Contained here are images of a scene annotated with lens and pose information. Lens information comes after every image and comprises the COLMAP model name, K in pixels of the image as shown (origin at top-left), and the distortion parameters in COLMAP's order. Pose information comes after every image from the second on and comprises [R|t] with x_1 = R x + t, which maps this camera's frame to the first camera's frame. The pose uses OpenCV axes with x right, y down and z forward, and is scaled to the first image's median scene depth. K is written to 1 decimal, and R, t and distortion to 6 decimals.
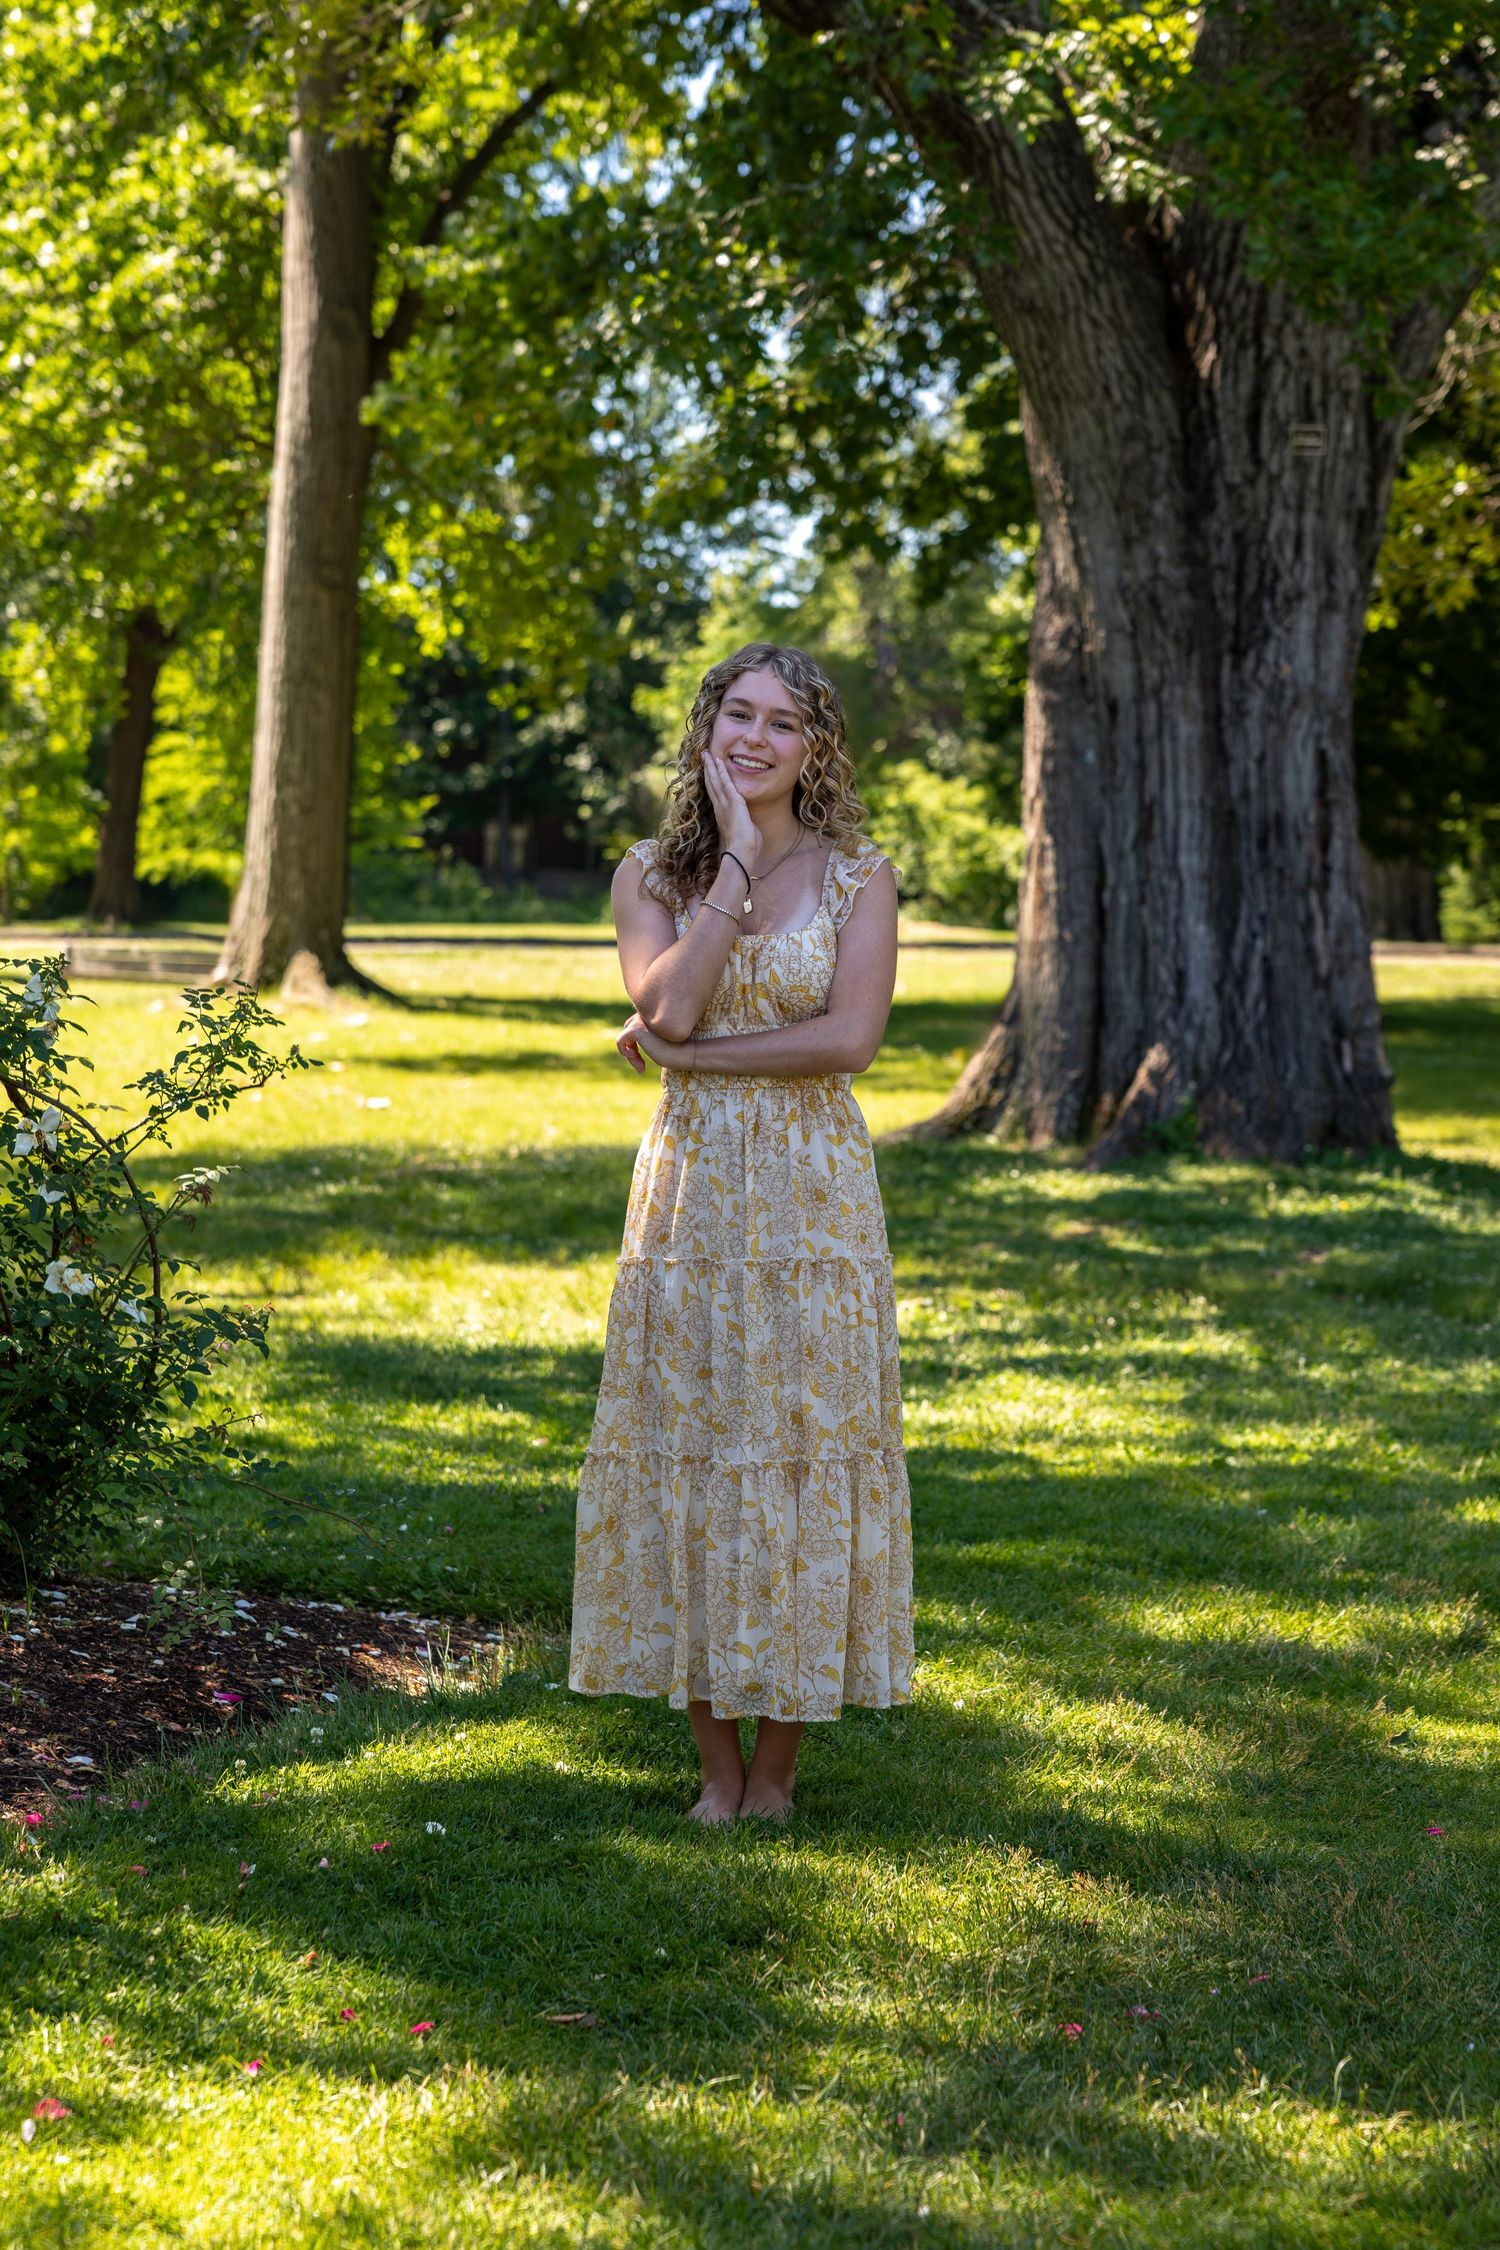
lens RADIAL K [[4494.4, 0, 775.3], [0, 4494.4, 1125.4], [0, 0, 1]] dist [-0.035926, -0.063114]
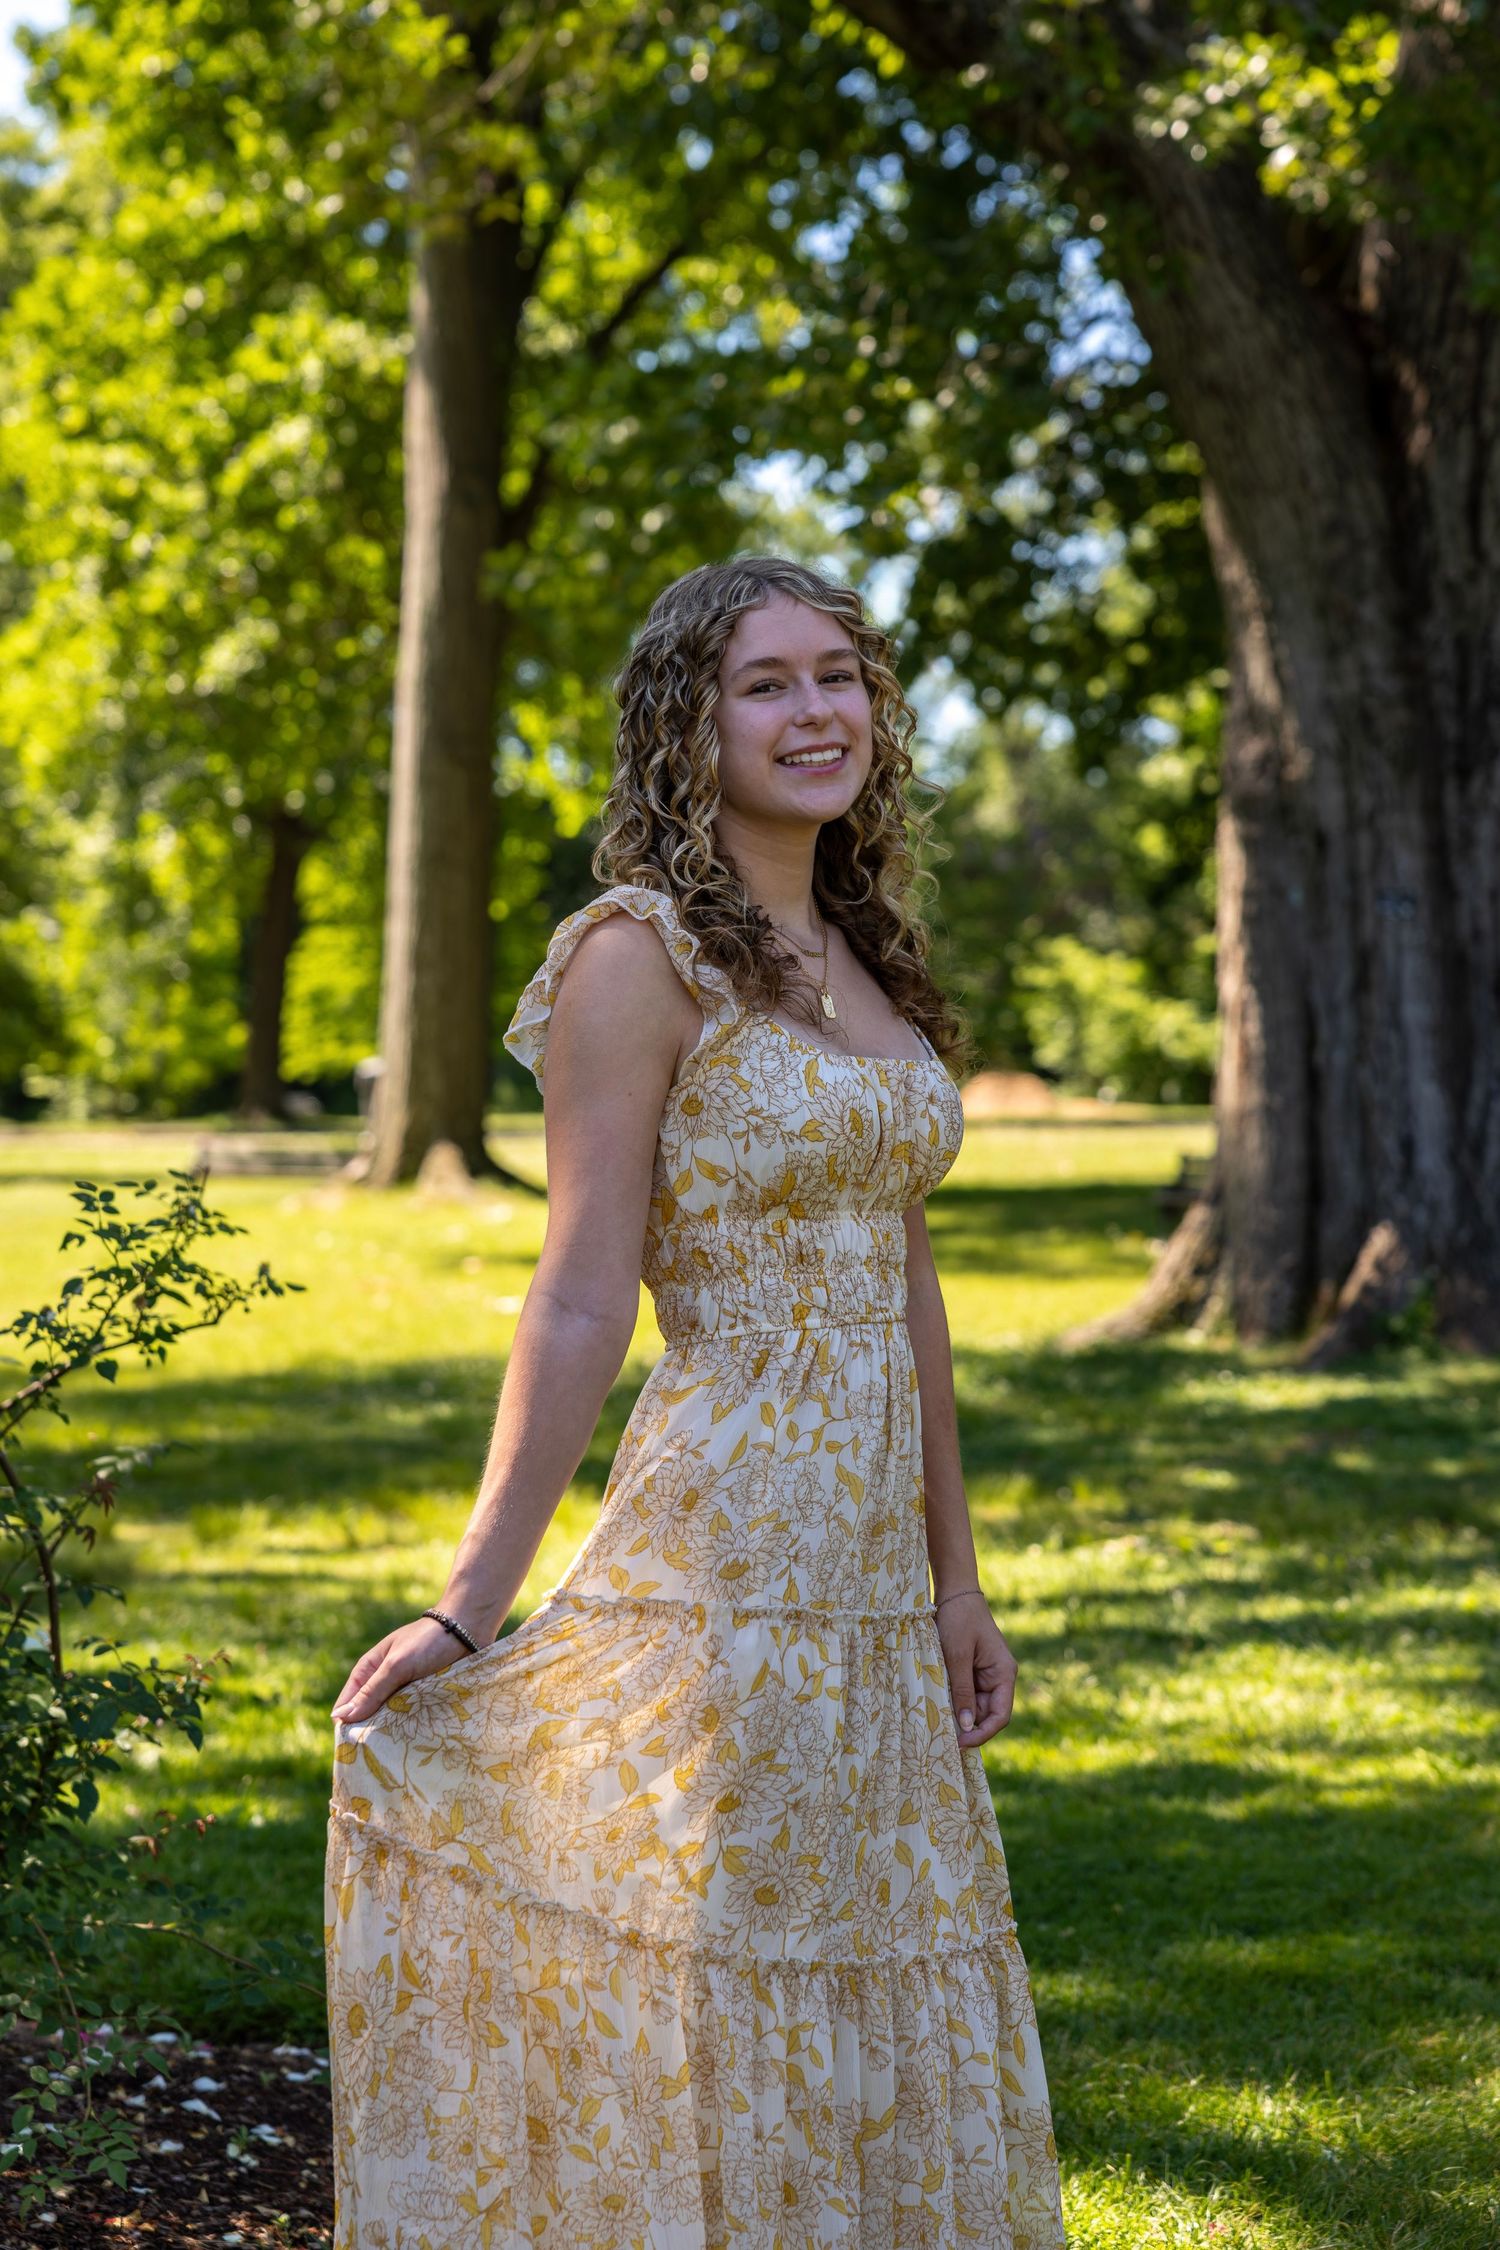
lens RADIAL K [[4333.0, 0, 750.0], [0, 4333.0, 1125.0], [0, 0, 1]] dist [-0.025230, -0.241196]
pose [[0.998876, -0.023413, -0.041221, -0.002777], [0.021664, 0.998867, -0.042375, -0.004562], [0.042166, 0.041435, 0.998251, 0.170240]]
